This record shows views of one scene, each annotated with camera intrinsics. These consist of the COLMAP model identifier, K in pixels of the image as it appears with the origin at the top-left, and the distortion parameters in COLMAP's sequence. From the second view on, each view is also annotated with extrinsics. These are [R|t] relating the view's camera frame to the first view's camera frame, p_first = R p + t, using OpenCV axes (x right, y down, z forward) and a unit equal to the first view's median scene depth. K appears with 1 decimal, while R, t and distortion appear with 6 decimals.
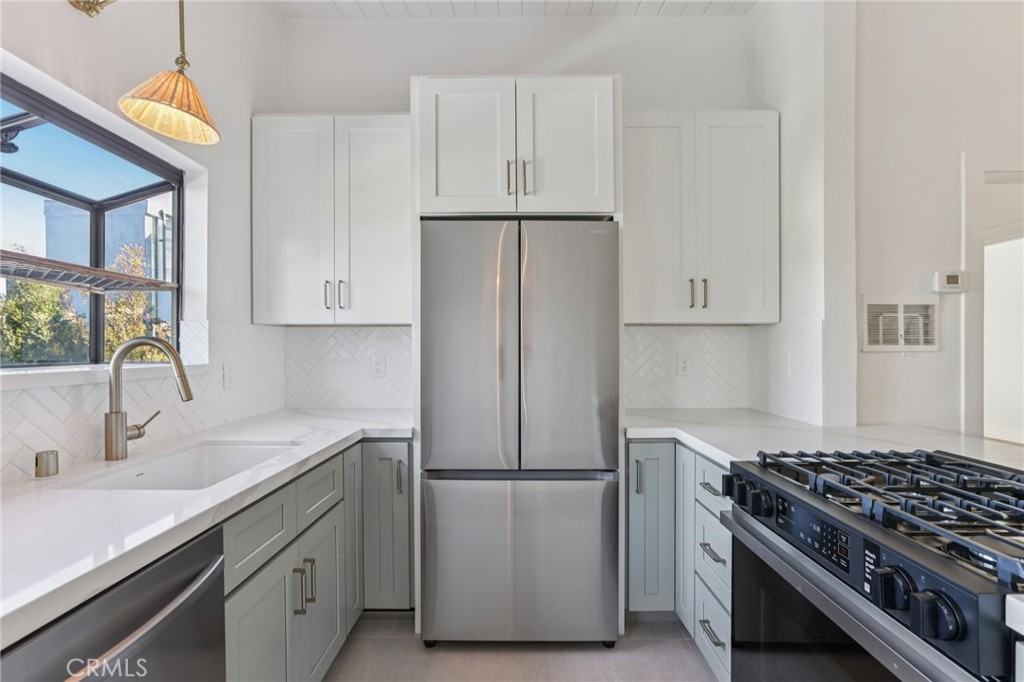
lens RADIAL K [[471.9, 0, 512.0], [0, 471.9, 345.3], [0, 0, 1]] dist [-0.015827, 0.014288]
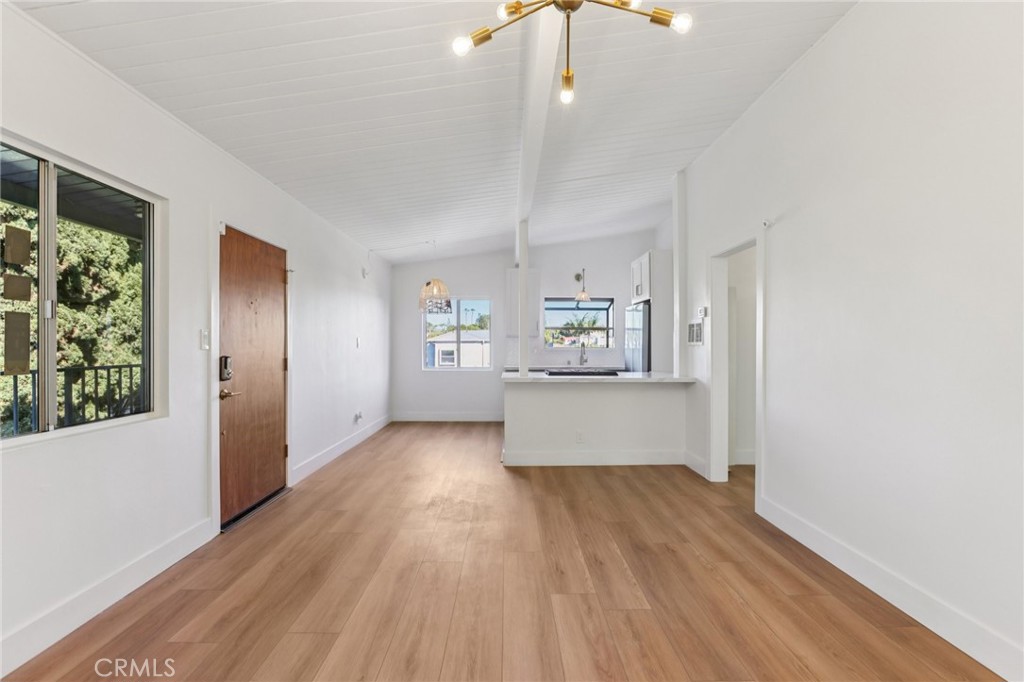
lens RADIAL K [[471.9, 0, 512.0], [0, 471.9, 344.0], [0, 0, 1]] dist [-0.015827, 0.014288]
pose [[0.017598, -0.001675, -0.999844, 3.034666], [0.002848, 0.999995, -0.001625, 0.010361], [0.999841, -0.002819, 0.017603, 0.096320]]
